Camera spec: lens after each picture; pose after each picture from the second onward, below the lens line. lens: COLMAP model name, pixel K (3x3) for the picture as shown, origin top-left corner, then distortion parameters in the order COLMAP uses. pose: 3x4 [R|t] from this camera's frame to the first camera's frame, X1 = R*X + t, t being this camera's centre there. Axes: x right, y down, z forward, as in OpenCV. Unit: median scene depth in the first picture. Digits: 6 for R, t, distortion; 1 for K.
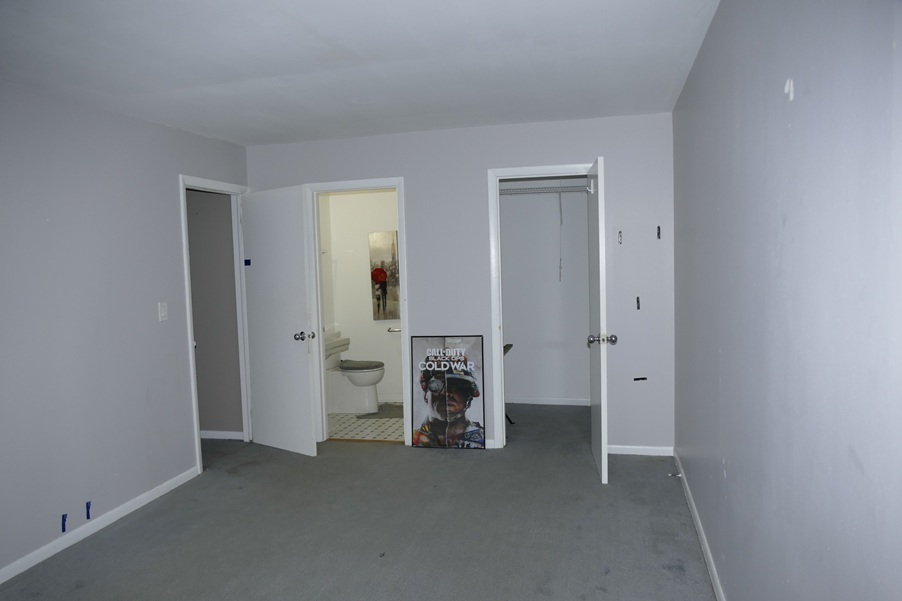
lens RADIAL K [[653.7, 0, 450.2], [0, 653.7, 297.4], [0, 0, 1]] dist [0.006947, 0.000201]
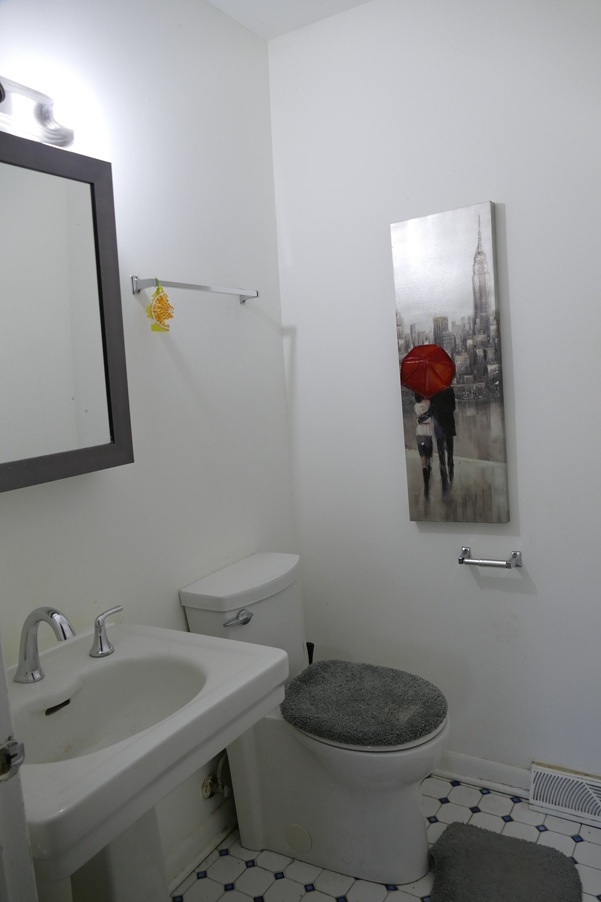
lens RADIAL K [[653.7, 0, 300.4], [0, 653.7, 449.0], [0, 0, 1]] dist [0.006947, 0.000201]
pose [[0.962856, 0.000183, -0.270014, -0.081258], [0.014887, 0.998443, 0.053761, -0.013910], [0.269604, -0.055784, 0.961354, 0.671837]]
